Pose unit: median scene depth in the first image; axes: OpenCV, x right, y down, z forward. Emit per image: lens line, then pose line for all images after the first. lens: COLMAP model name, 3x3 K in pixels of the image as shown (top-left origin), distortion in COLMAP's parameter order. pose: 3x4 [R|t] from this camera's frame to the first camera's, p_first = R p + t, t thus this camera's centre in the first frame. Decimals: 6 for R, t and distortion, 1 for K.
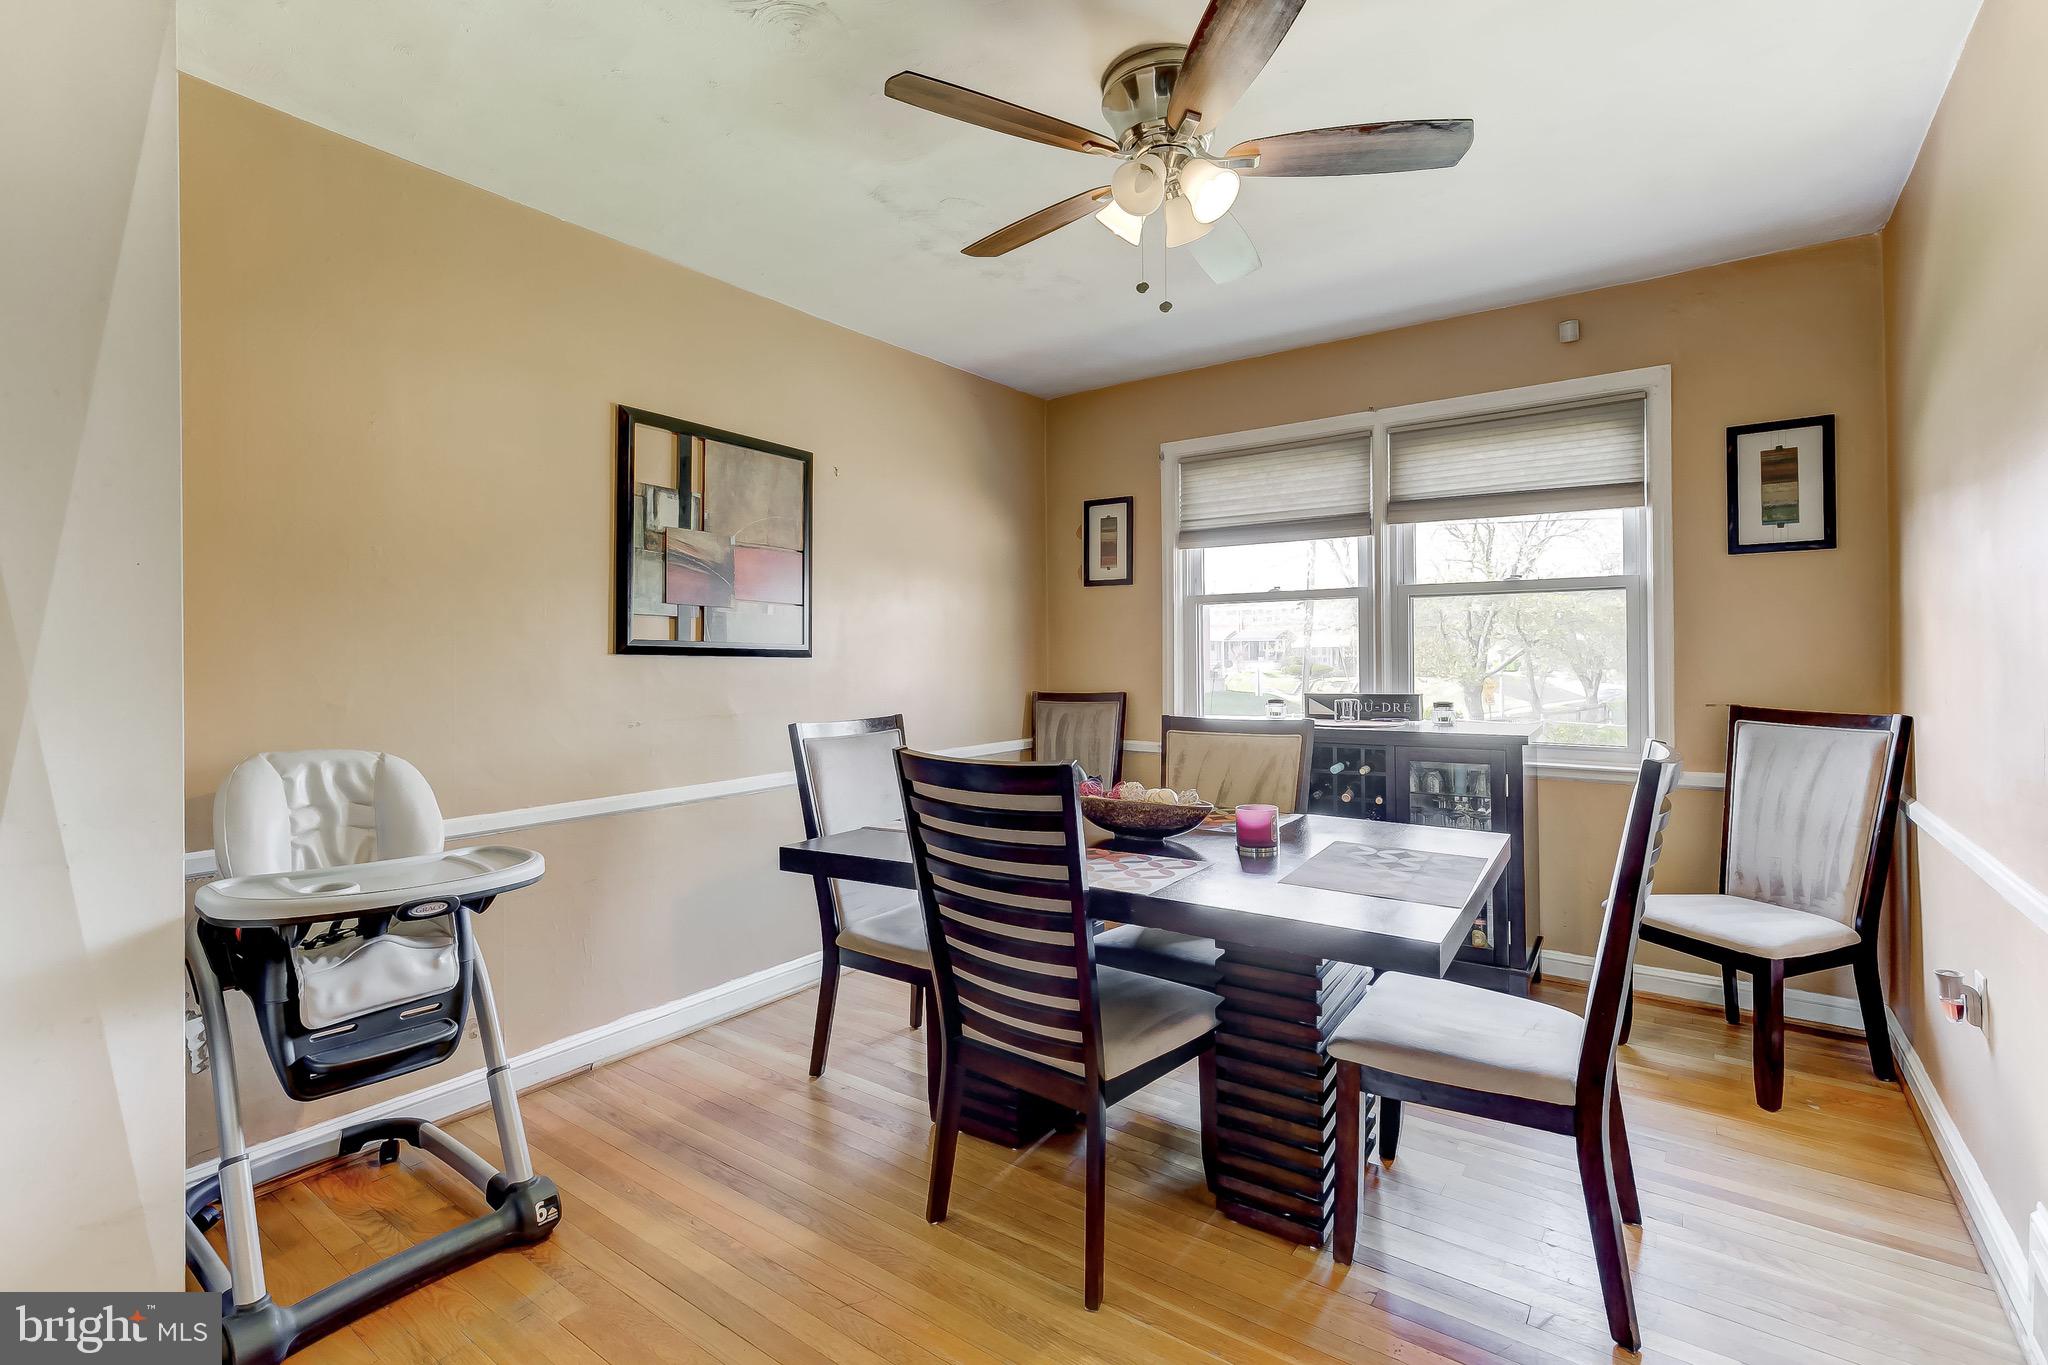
lens RADIAL K [[917.1, 0, 1027.7], [0, 917.1, 671.2], [0, 0, 1]] dist [0.009804, -0.001054]
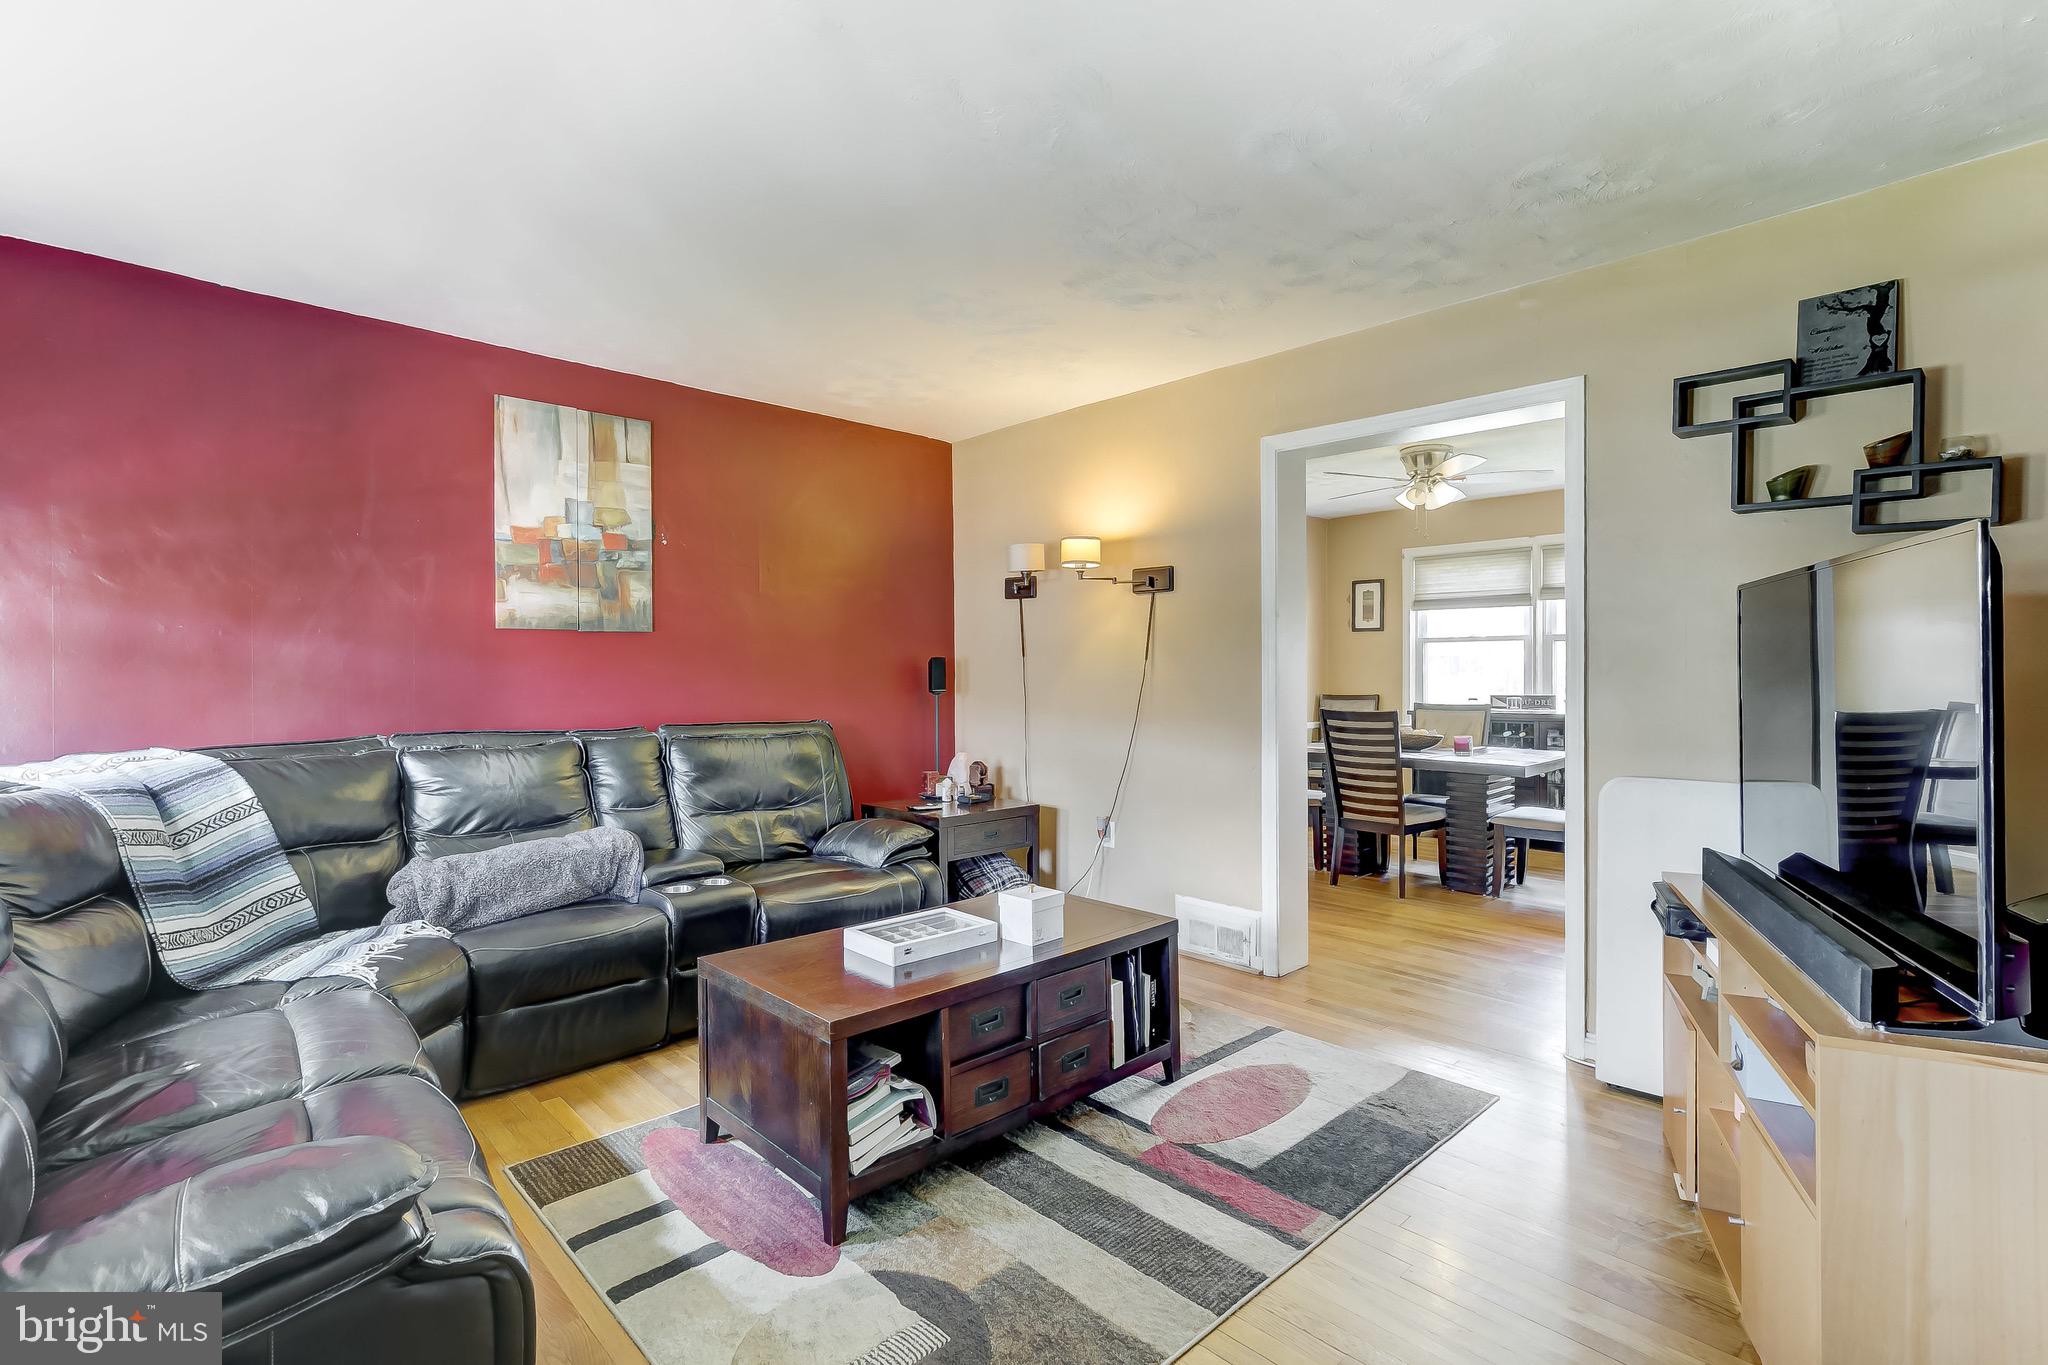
lens RADIAL K [[944.7, 0, 1032.1], [0, 944.7, 688.3], [0, 0, 1]] dist [0.003839, 0.000060]
pose [[0.984196, 0.005803, -0.176986, -0.253820], [-0.005901, 0.999983, -0.000027, 0.016901], [0.176983, 0.001071, 0.984213, -0.981916]]
